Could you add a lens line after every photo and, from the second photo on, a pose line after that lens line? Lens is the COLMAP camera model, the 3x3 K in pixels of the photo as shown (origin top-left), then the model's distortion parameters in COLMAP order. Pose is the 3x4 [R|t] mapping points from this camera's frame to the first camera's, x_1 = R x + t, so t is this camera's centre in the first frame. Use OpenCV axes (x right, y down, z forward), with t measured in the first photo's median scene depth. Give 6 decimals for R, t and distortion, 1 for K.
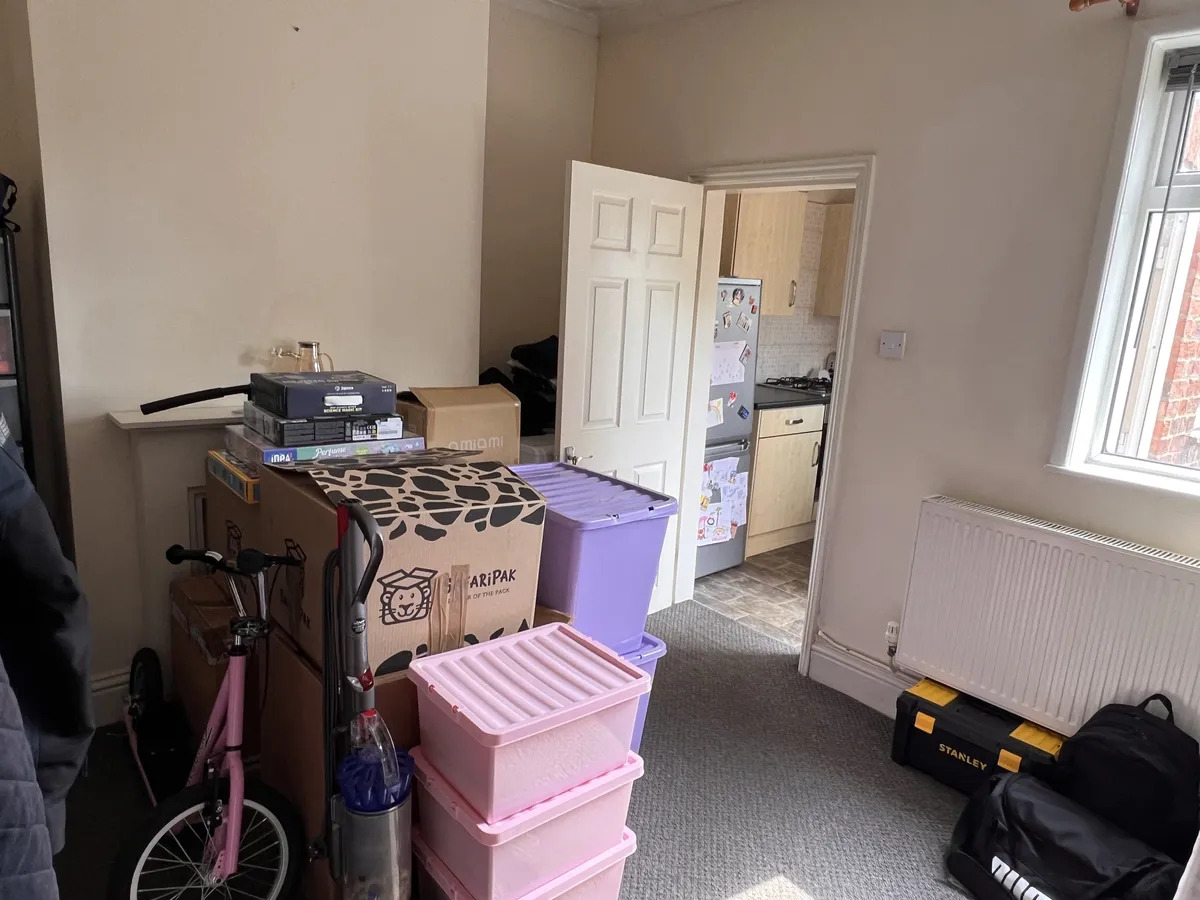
lens RADIAL K [[784.5, 0, 600.0], [0, 784.5, 450.0], [0, 0, 1]] dist [0.006482, -0.001537]
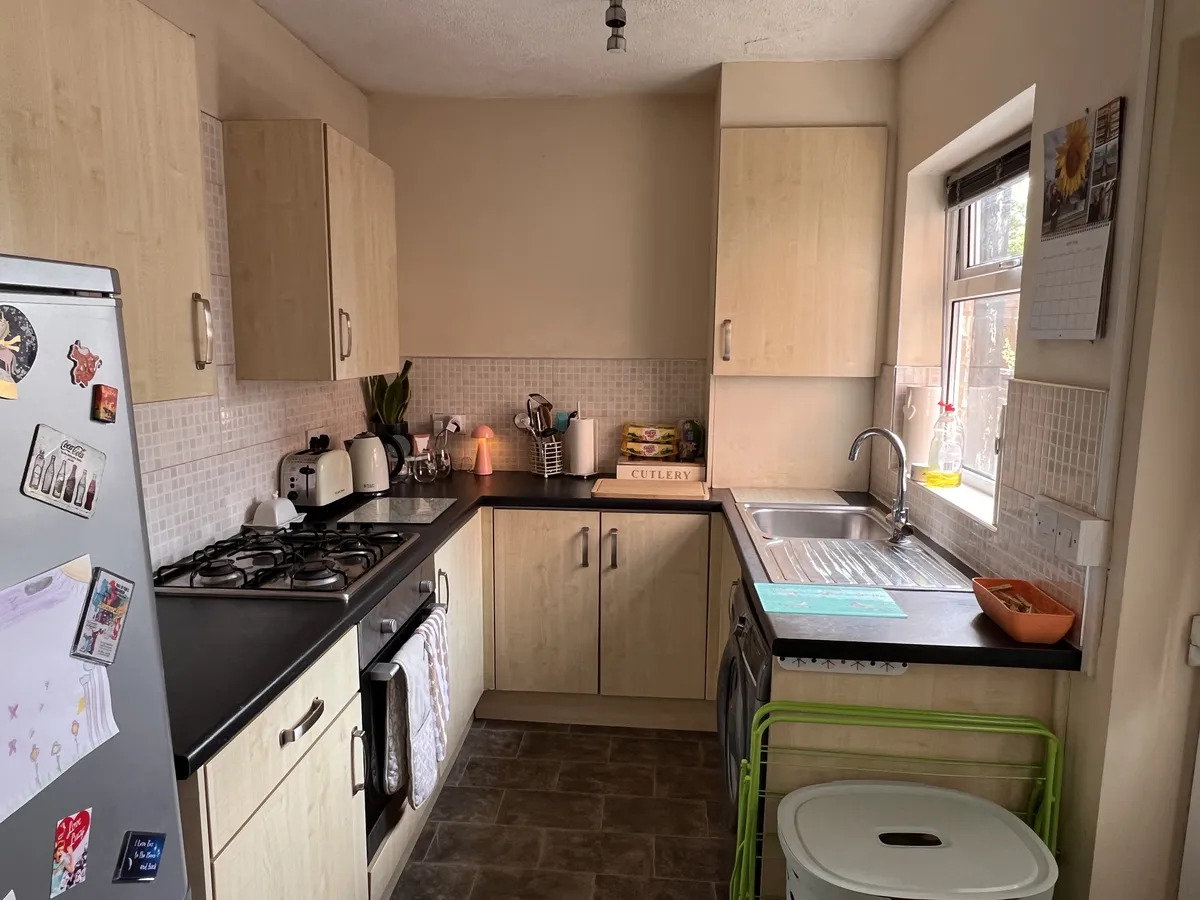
lens RADIAL K [[784.5, 0, 600.0], [0, 784.5, 450.0], [0, 0, 1]] dist [0.006482, -0.001537]
pose [[0.687463, -0.156885, 0.709071, 0.134580], [0.186698, 0.981750, 0.036209, -0.148497], [-0.701811, 0.107490, 0.704207, 0.751245]]
